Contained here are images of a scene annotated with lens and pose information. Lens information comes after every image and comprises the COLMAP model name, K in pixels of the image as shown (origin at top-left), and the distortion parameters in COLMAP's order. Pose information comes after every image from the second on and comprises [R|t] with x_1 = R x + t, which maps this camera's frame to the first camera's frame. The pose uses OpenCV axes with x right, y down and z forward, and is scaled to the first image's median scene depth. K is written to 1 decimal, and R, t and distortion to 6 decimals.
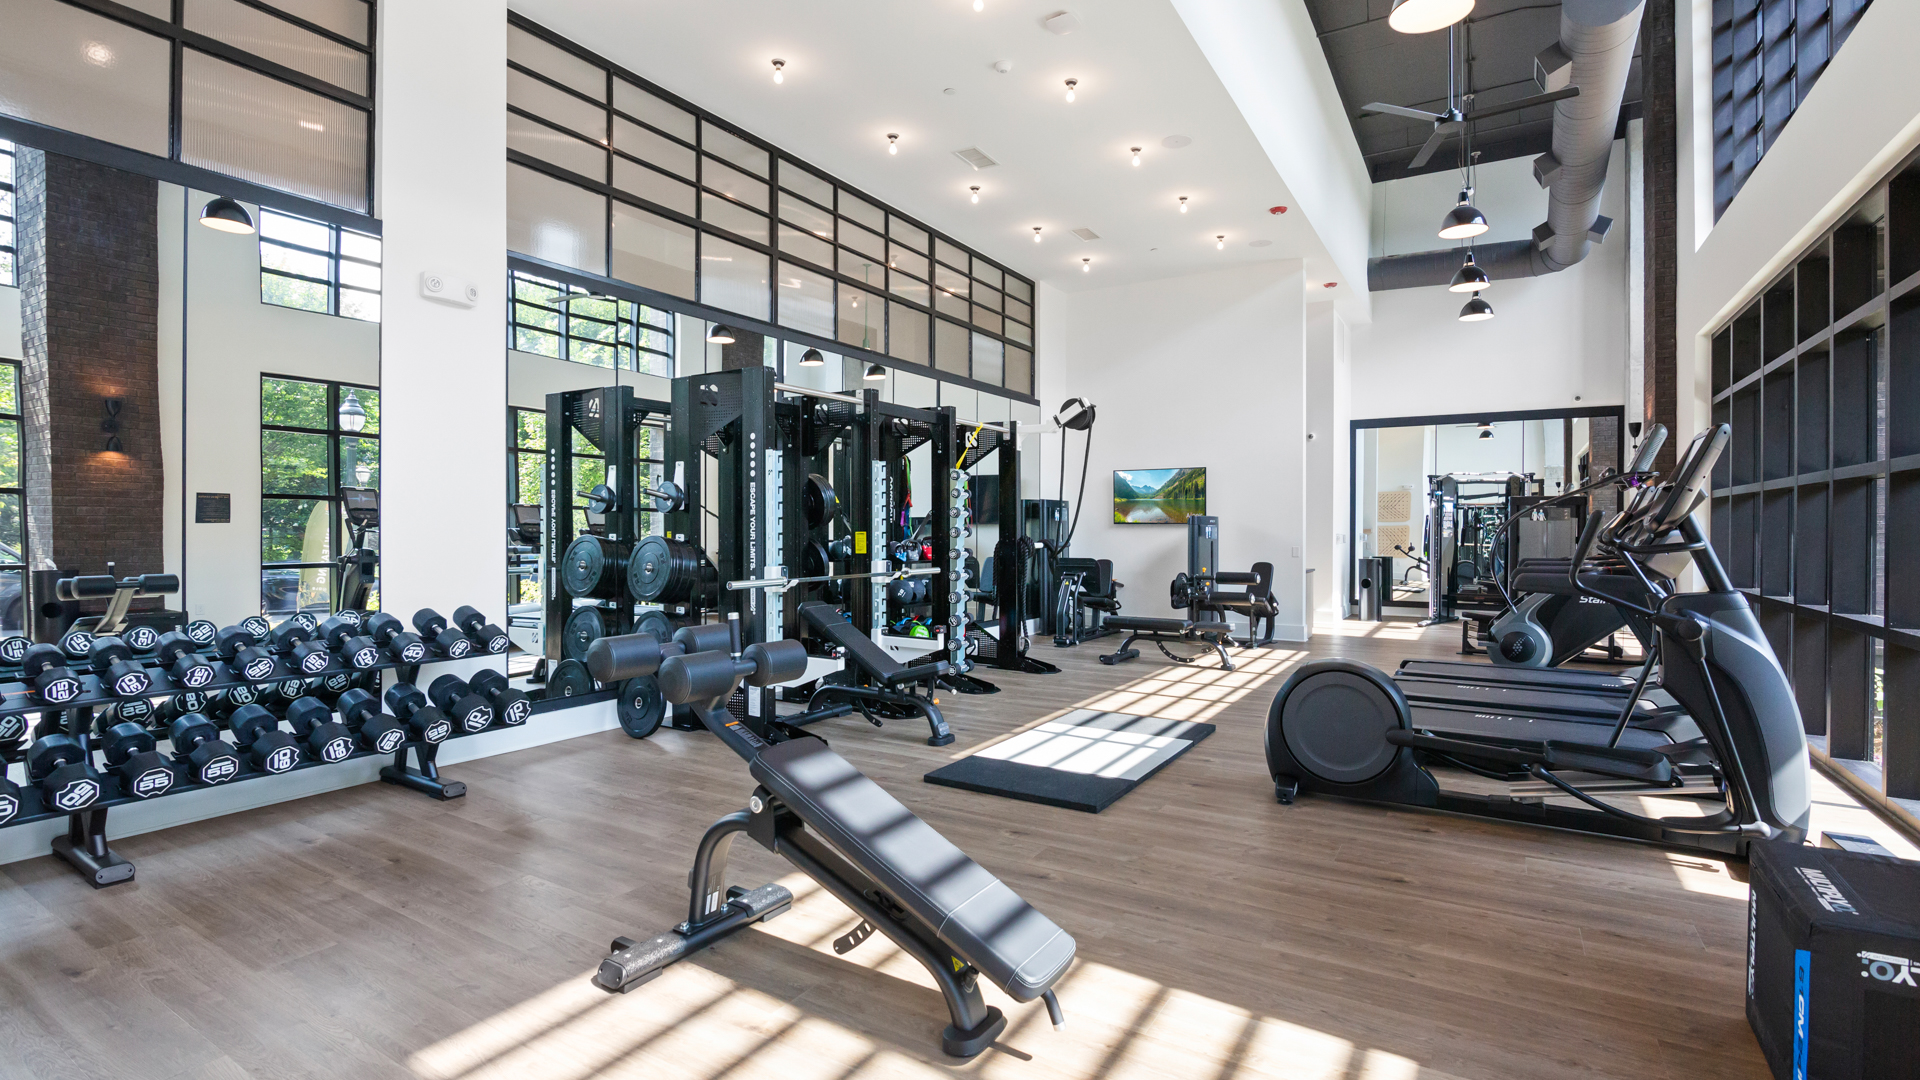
lens RADIAL K [[882.4, 0, 960.0], [0, 882.4, 540.0], [0, 0, 1]] dist [-0.021201, 0.000211]
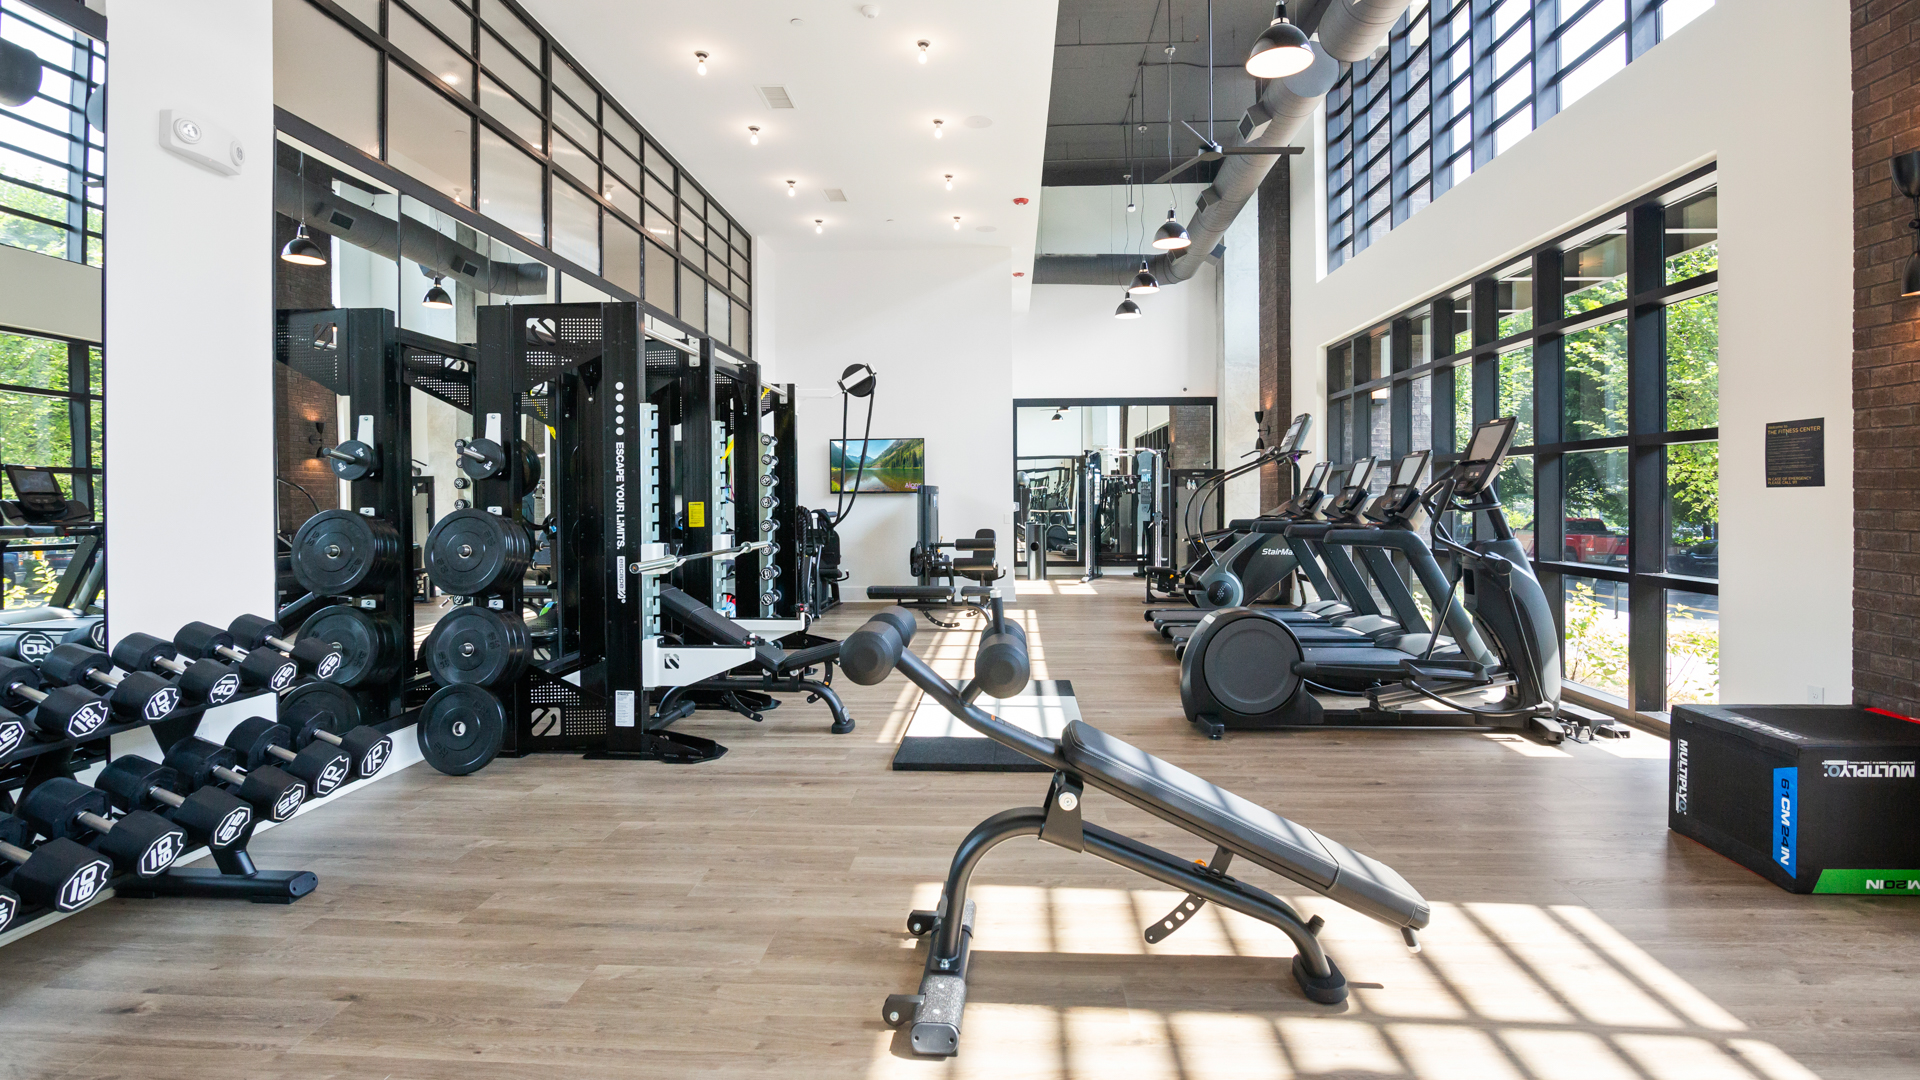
lens RADIAL K [[893.1, 0, 964.6], [0, 893.1, 509.2], [0, 0, 1]] dist [-0.021090, 0.000337]
pose [[0.875926, -0.011762, 0.482302, -0.235534], [0.012995, 0.999915, 0.000784, 0.000364], [-0.482271, 0.005581, 0.876004, 0.079047]]
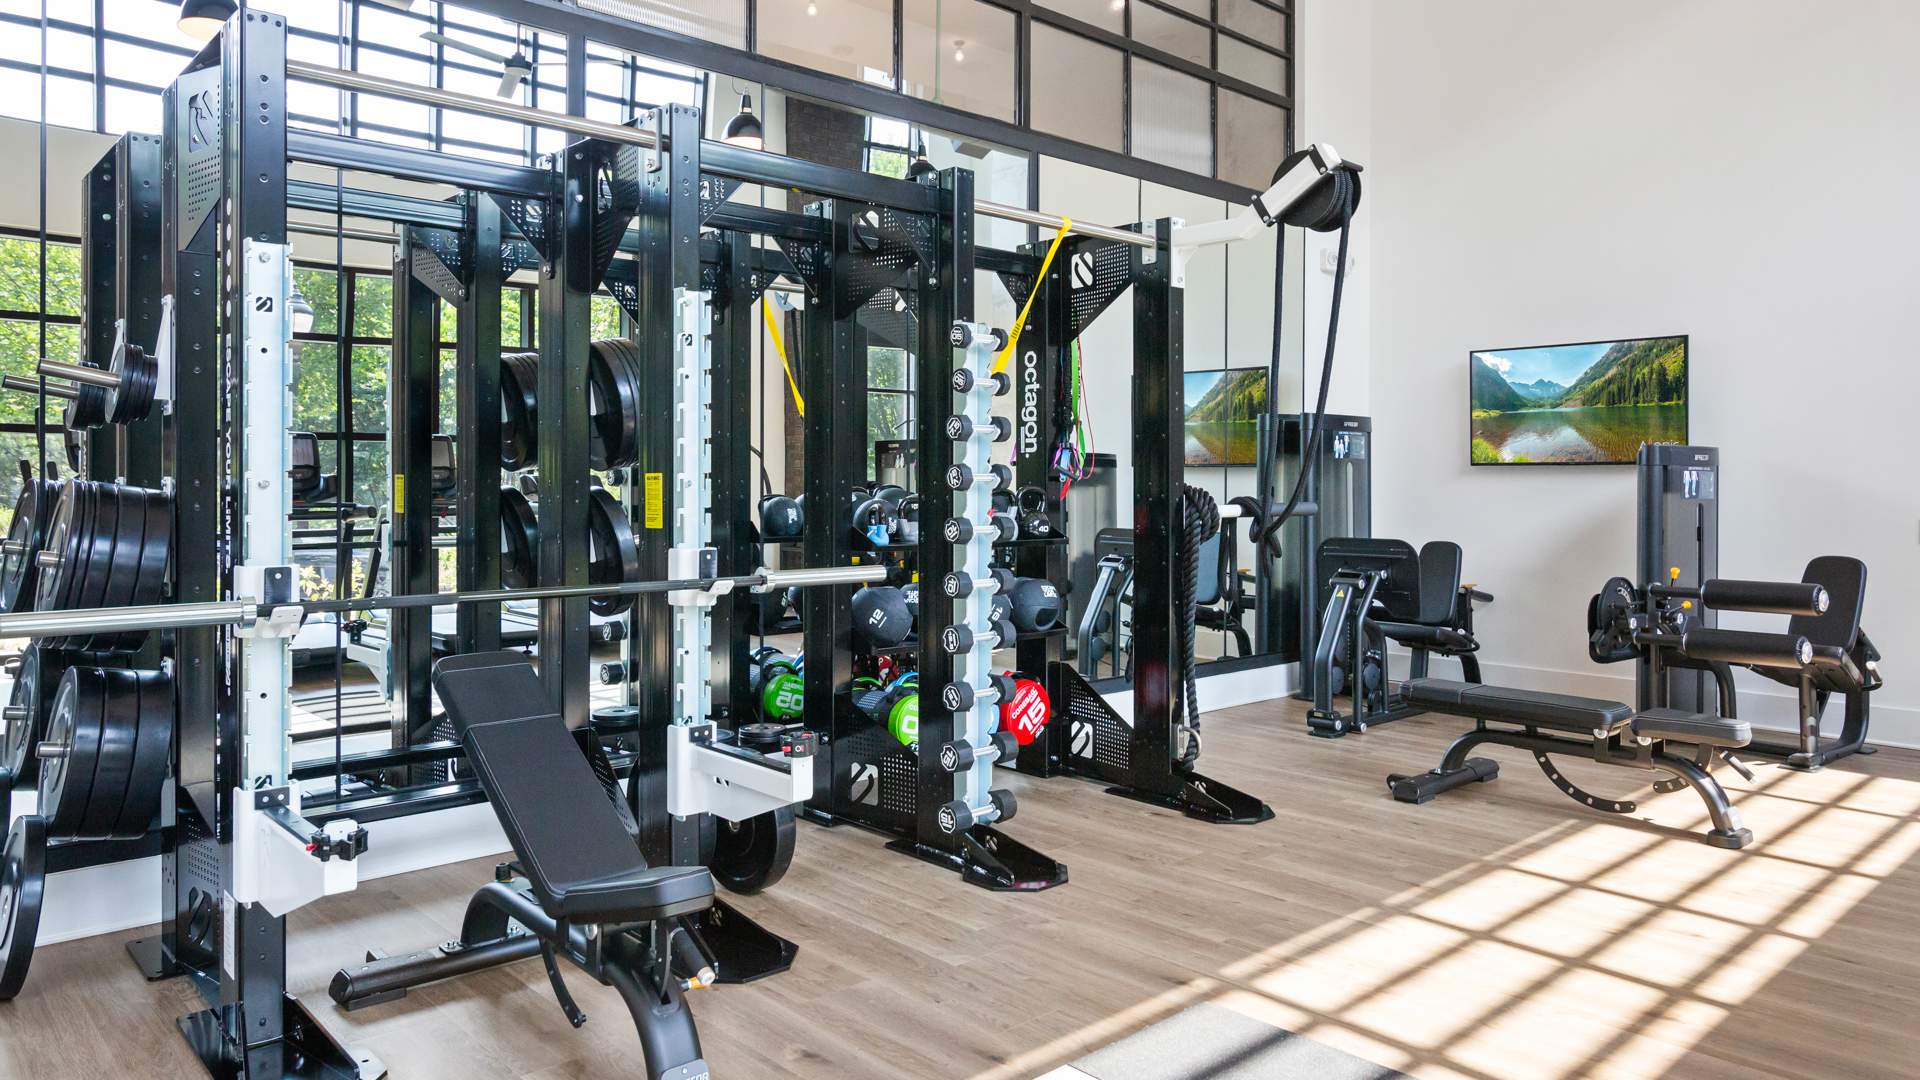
lens RADIAL K [[1270.4, 0, 963.9], [0, 1270.4, 483.8], [0, 0, 1]] dist [-0.006231, -0.001347]
pose [[0.962512, 0.005805, -0.271175, 0.133065], [-0.008226, 0.999936, -0.007790, -0.001214], [0.271113, 0.009729, 0.962498, 0.380815]]
